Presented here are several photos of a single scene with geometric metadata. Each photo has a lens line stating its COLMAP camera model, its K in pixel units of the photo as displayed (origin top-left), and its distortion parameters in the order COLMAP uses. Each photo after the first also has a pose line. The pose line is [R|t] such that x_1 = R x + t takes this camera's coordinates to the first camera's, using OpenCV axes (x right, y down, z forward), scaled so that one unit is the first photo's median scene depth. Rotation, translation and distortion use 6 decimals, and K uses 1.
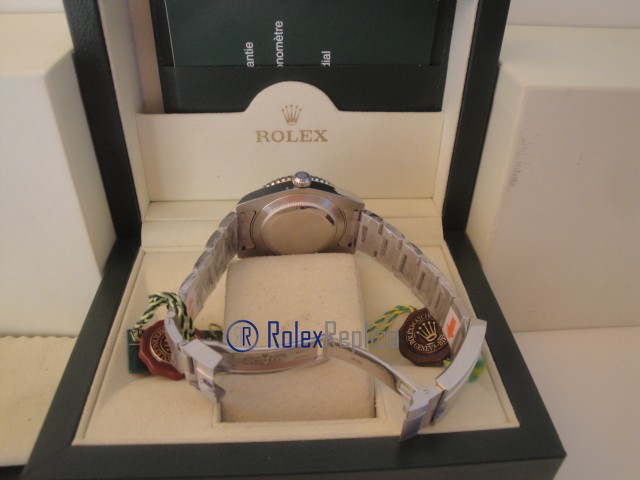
lens RADIAL K [[528.6, 0, 323.9], [0, 528.6, 238.7], [0, 0, 1]] dist [-0.160977, 0.119485]
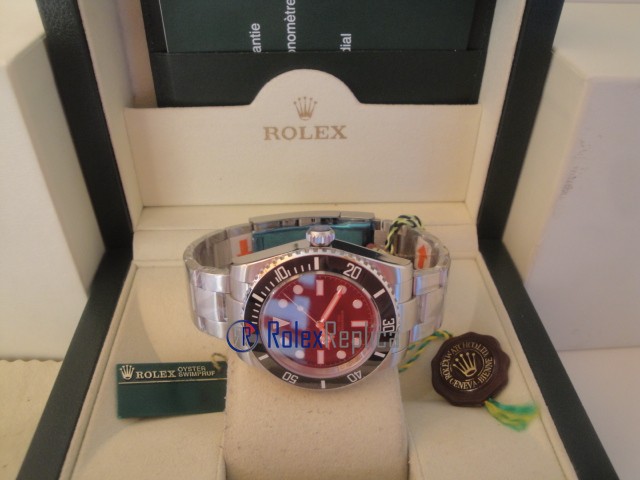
lens RADIAL K [[528.6, 0, 324.1], [0, 528.6, 233.9], [0, 0, 1]] dist [-0.160977, 0.119485]
pose [[0.999959, -0.001589, -0.008939, -0.024149], [0.001870, 0.999502, 0.031514, -0.059844], [0.008885, -0.031530, 0.999463, 0.141554]]
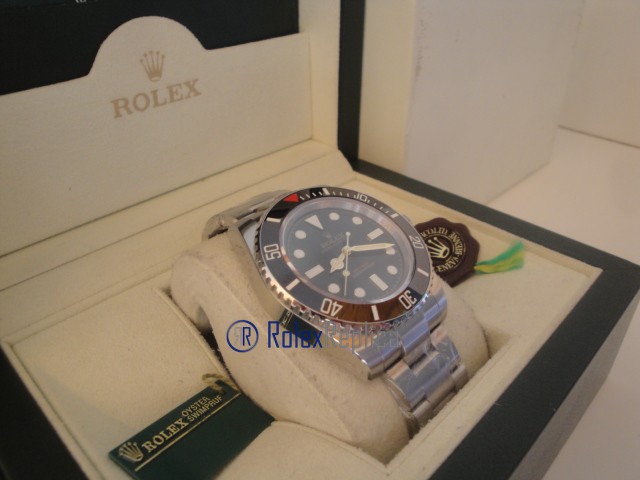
lens RADIAL K [[528.6, 0, 315.7], [0, 528.6, 233.8], [0, 0, 1]] dist [-0.160977, 0.119485]
pose [[0.743402, -0.369651, 0.557415, -0.383176], [0.411232, 0.909874, 0.054942, 0.024162], [-0.527487, 0.188383, 0.828414, 0.359387]]
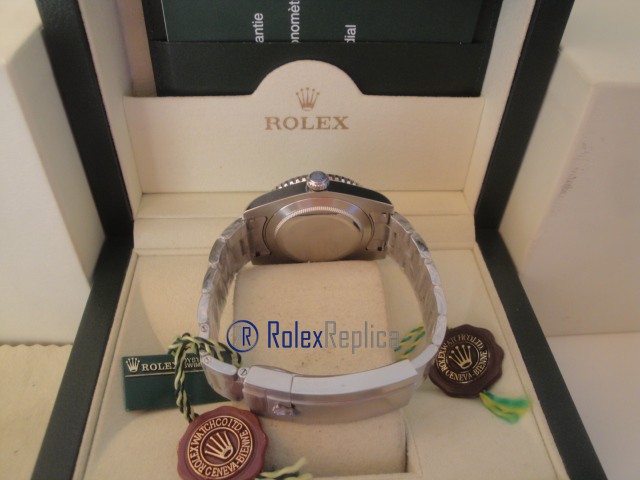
lens RADIAL K [[528.6, 0, 322.4], [0, 528.6, 234.8], [0, 0, 1]] dist [-0.160977, 0.119485]
pose [[0.999872, 0.008621, 0.013513, -0.048664], [-0.010122, 0.993281, 0.115281, -0.119883], [-0.012428, -0.115403, 0.993241, 0.137253]]
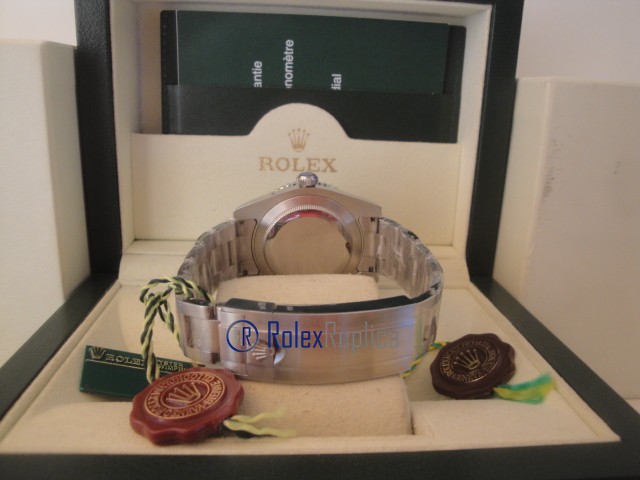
lens RADIAL K [[528.6, 0, 319.1], [0, 528.6, 237.5], [0, 0, 1]] dist [-0.160977, 0.119485]
pose [[0.999831, 0.013156, 0.012862, -0.036206], [-0.007911, 0.938563, -0.345016, 0.256347], [-0.016611, 0.344856, 0.938509, 0.188046]]
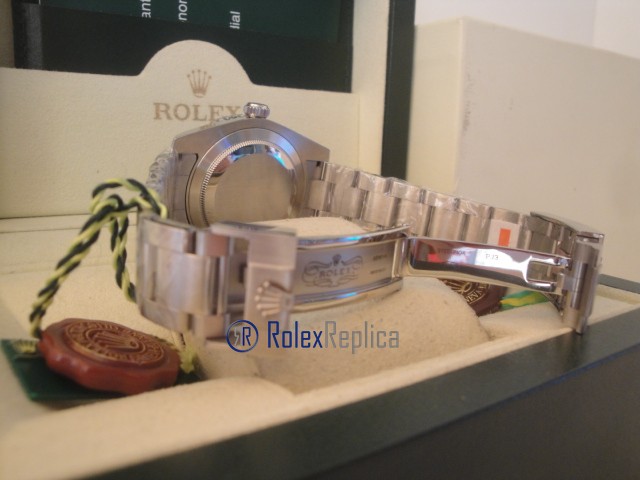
lens RADIAL K [[528.6, 0, 322.6], [0, 528.6, 233.5], [0, 0, 1]] dist [-0.160977, 0.119485]
pose [[0.874973, -0.081508, 0.477261, -0.298684], [0.274043, 0.896008, -0.349386, 0.298534], [-0.399152, 0.436493, 0.806319, 0.409310]]
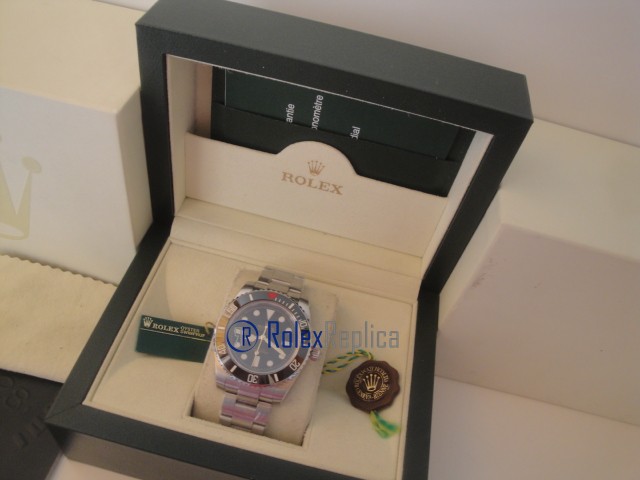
lens RADIAL K [[528.6, 0, 315.2], [0, 528.6, 237.4], [0, 0, 1]] dist [-0.160977, 0.119485]
pose [[0.958275, 0.275139, -0.077514, 0.070435], [-0.255881, 0.946542, 0.196428, -0.329252], [0.127415, -0.168397, 0.977450, -0.151413]]
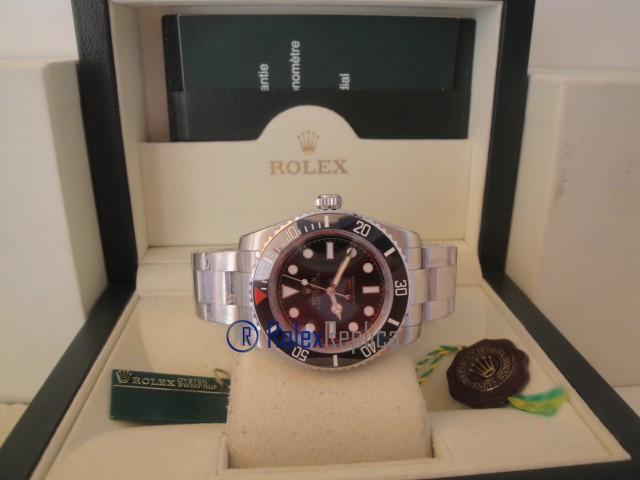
lens RADIAL K [[528.6, 0, 326.2], [0, 528.6, 237.0], [0, 0, 1]] dist [-0.160977, 0.119485]
pose [[0.999667, -0.023351, 0.010968, -0.045986], [0.025429, 0.963565, -0.266262, 0.176808], [-0.004351, 0.266452, 0.963838, 0.156281]]
